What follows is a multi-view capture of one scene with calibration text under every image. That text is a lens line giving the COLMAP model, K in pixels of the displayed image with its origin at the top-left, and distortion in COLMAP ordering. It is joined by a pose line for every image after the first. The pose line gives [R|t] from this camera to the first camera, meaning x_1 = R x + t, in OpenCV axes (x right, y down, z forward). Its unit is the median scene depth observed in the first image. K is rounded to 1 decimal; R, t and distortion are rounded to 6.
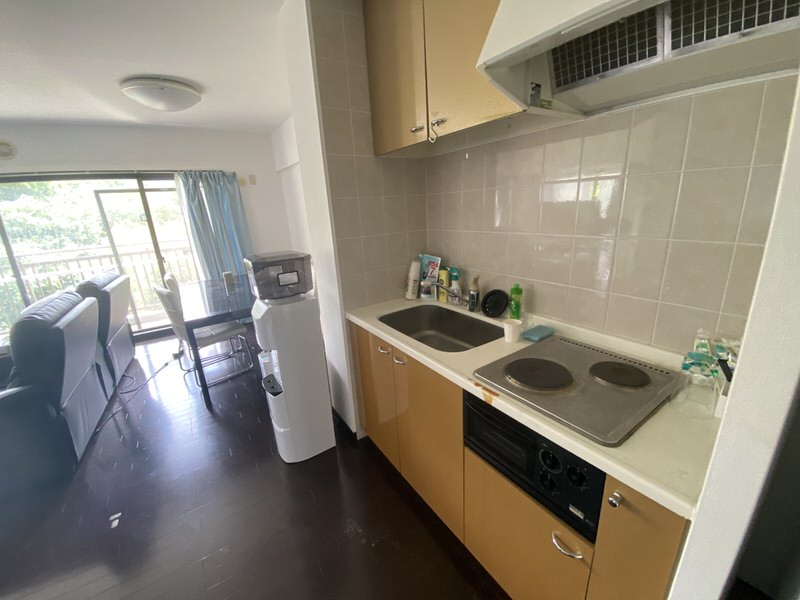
lens RADIAL K [[327.2, 0, 399.1], [0, 327.2, 299.4], [0, 0, 1]] dist [-0.014029, -0.003239]
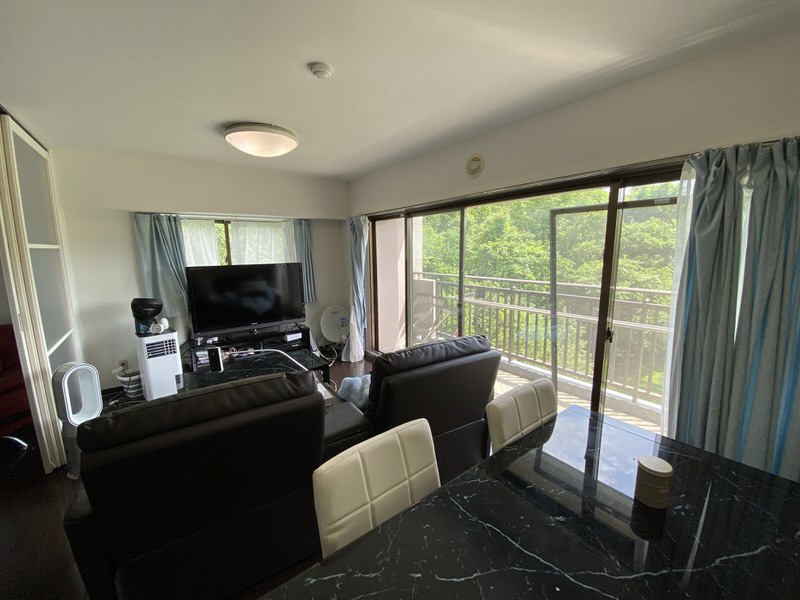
lens RADIAL K [[327.2, 0, 404.5], [0, 327.2, 301.9], [0, 0, 1]] dist [-0.014029, -0.003239]
pose [[0.056947, 0.217974, -0.974292, -0.300276], [-0.271714, 0.942423, 0.194963, -0.227218], [0.960692, 0.253626, 0.112895, 0.736197]]
